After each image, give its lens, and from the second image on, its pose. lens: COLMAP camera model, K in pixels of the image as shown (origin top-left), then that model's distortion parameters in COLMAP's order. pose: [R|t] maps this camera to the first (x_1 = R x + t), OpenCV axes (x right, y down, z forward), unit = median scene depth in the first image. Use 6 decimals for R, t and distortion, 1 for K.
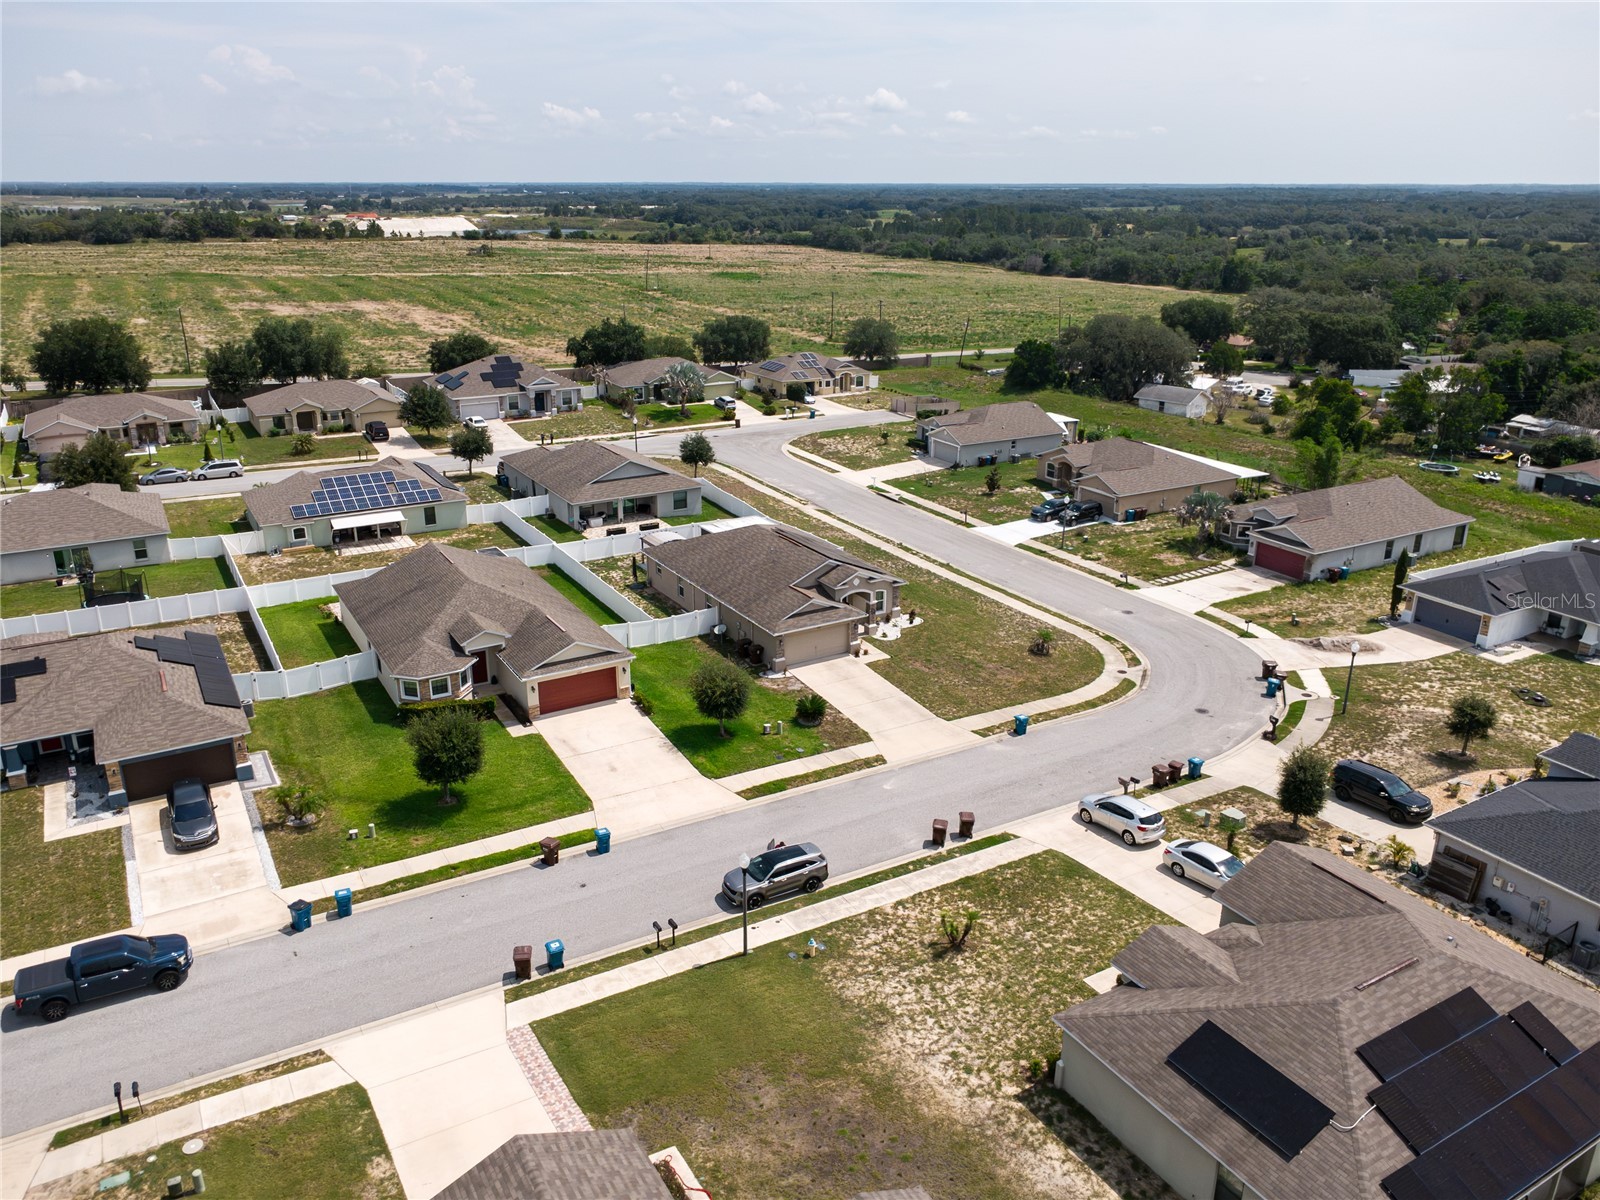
lens RADIAL K [[1174.4, 0, 770.4], [0, 1174.4, 606.0], [0, 0, 1]] dist [0.003466, 0.004596]
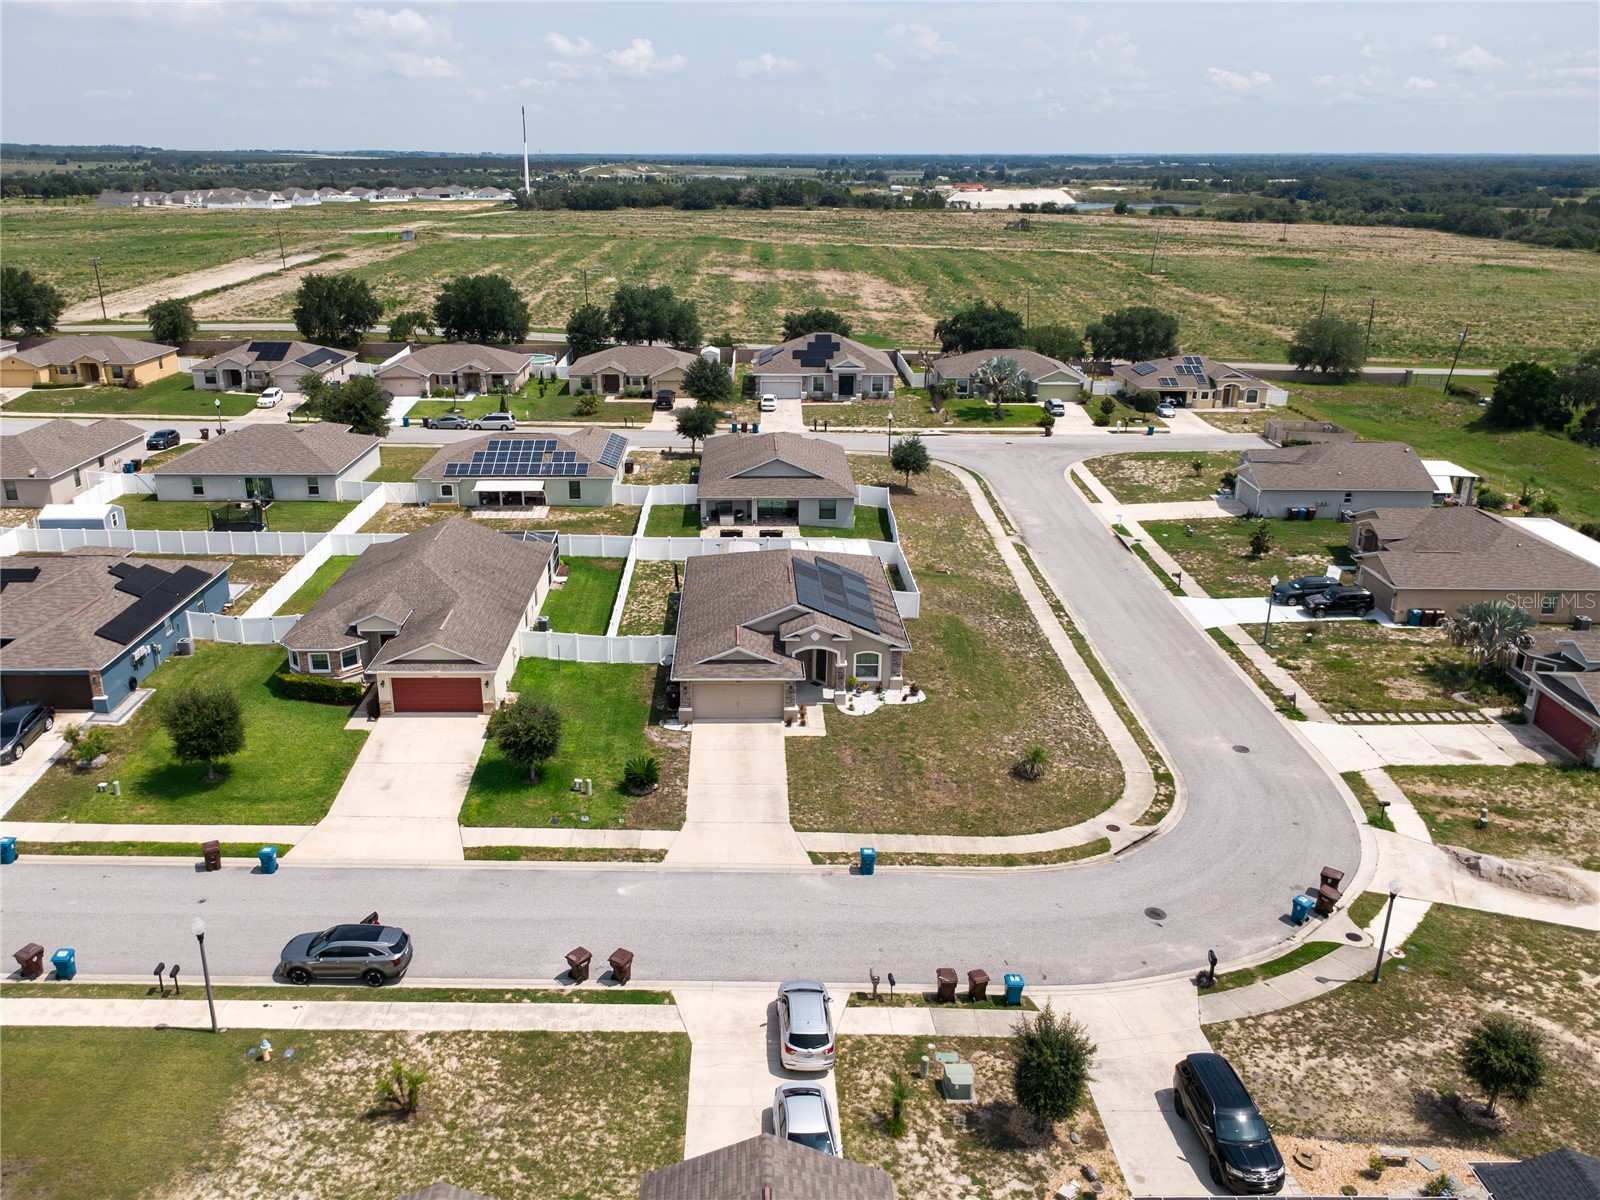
lens RADIAL K [[1216.2, 0, 742.3], [0, 1216.2, 580.1], [0, 0, 1]] dist [0.003220, 0.002412]
pose [[0.868483, 0.164305, -0.467697, 0.330511], [-0.168490, 0.985144, 0.033214, -0.062111], [0.466206, 0.049956, 0.883265, 0.178128]]
